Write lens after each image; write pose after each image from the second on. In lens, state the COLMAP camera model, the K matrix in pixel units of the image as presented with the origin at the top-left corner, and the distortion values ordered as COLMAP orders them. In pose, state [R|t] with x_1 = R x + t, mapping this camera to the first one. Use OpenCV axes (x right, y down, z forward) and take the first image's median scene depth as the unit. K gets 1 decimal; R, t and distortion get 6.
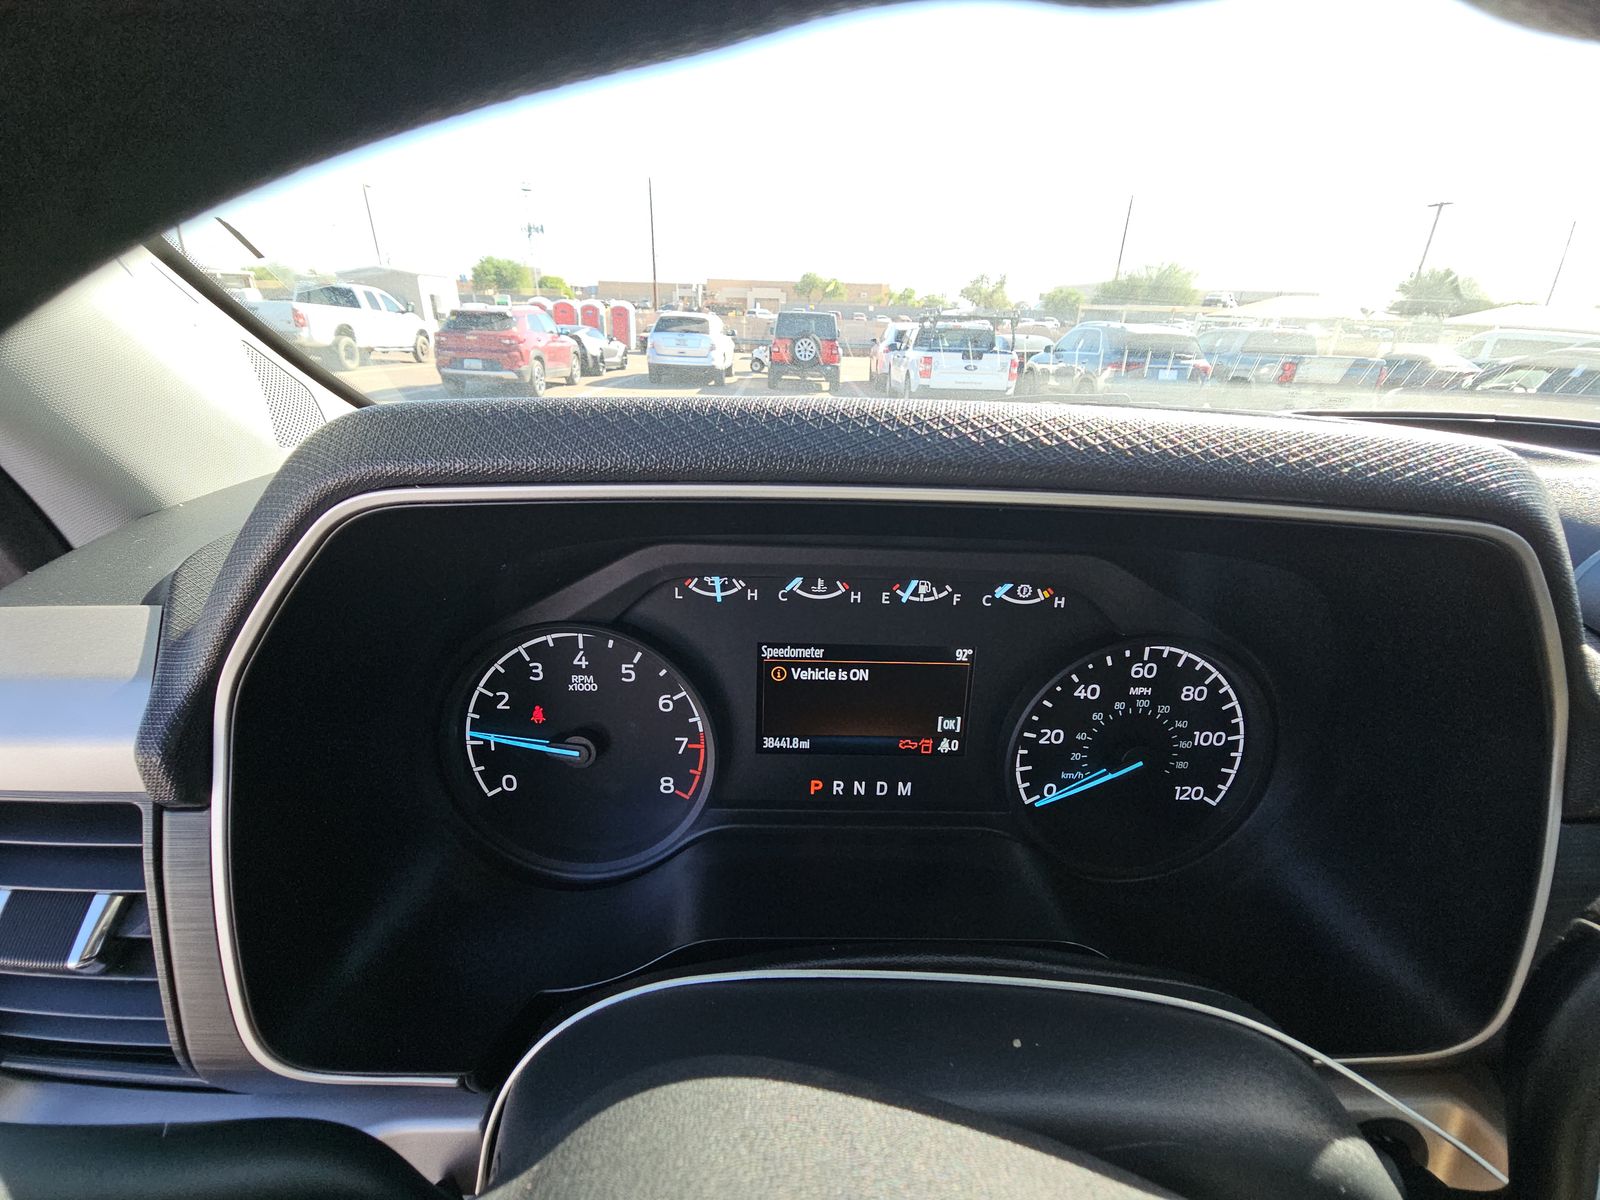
lens RADIAL K [[653.2, 0, 792.7], [0, 653.2, 605.1], [0, 0, 1]] dist [-0.003464, -0.002169]
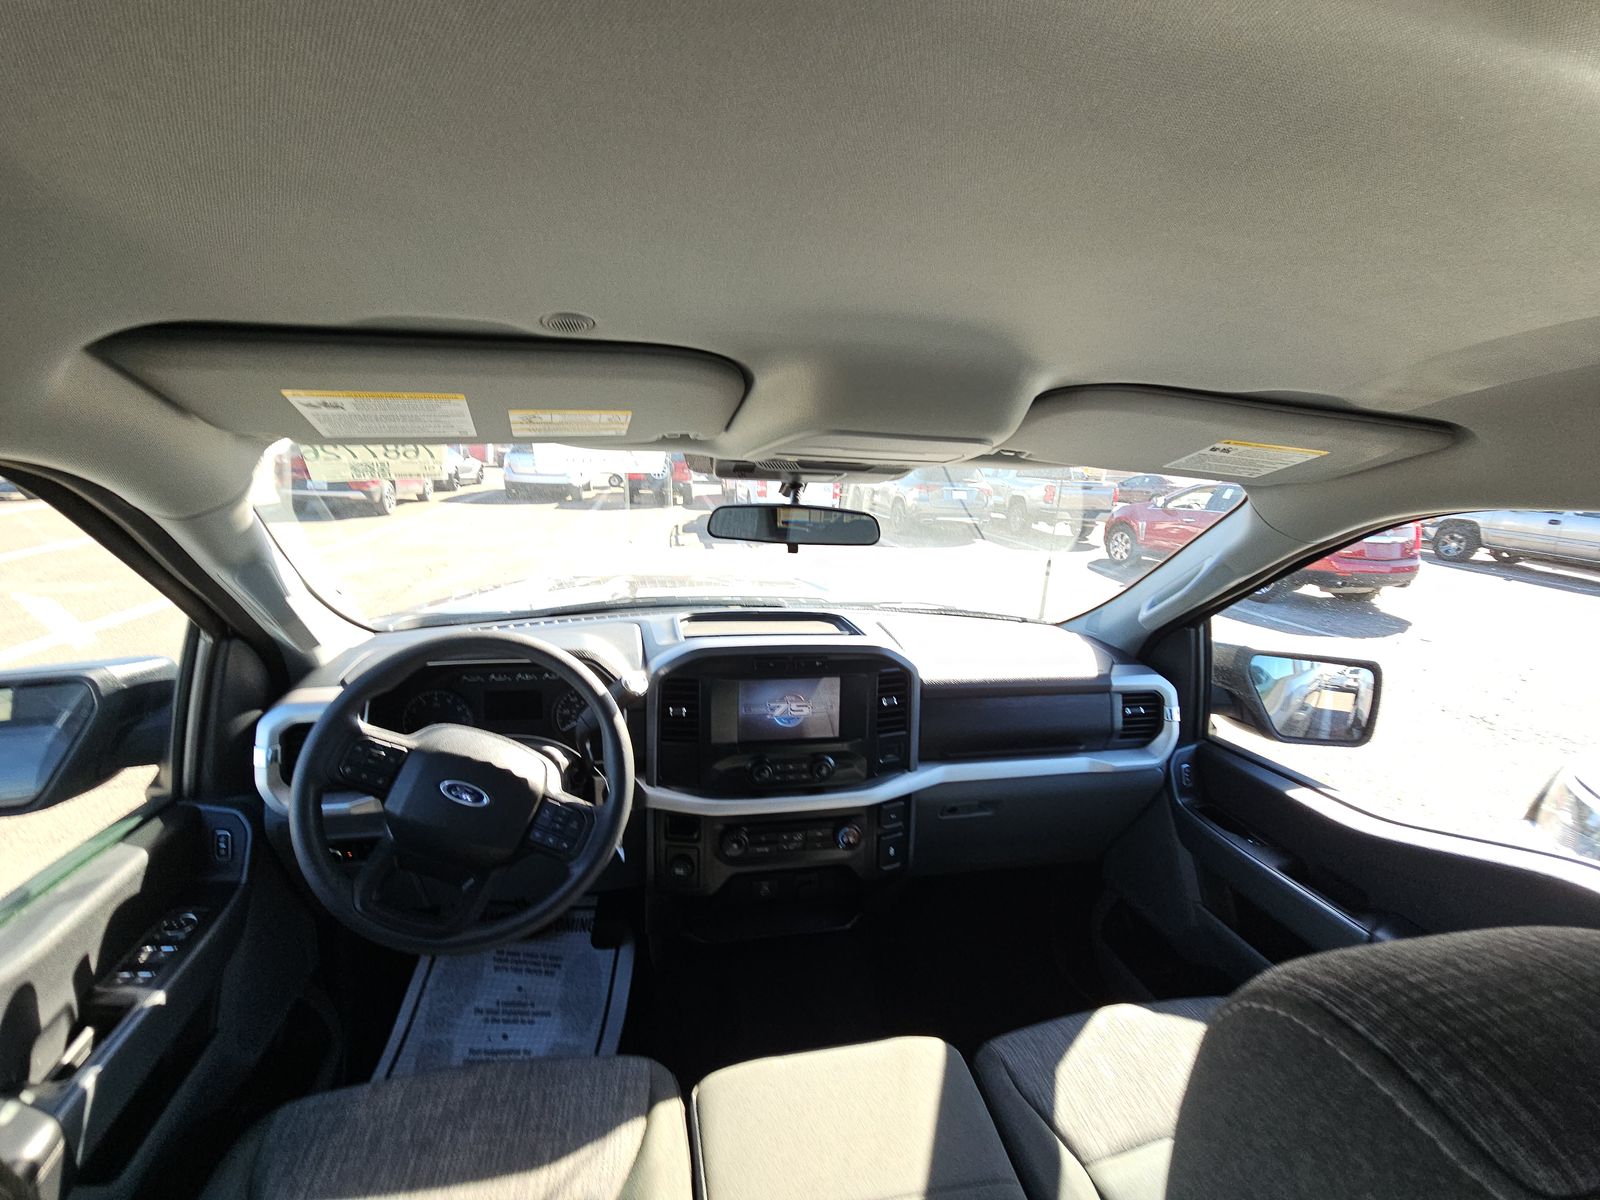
lens RADIAL K [[653.2, 0, 786.9], [0, 653.2, 601.7], [0, 0, 1]] dist [-0.003464, -0.002169]
pose [[0.981457, -0.035966, 0.188280, 1.019486], [0.065141, 0.986363, -0.151145, 0.230185], [-0.180277, 0.160607, 0.970415, -3.372537]]
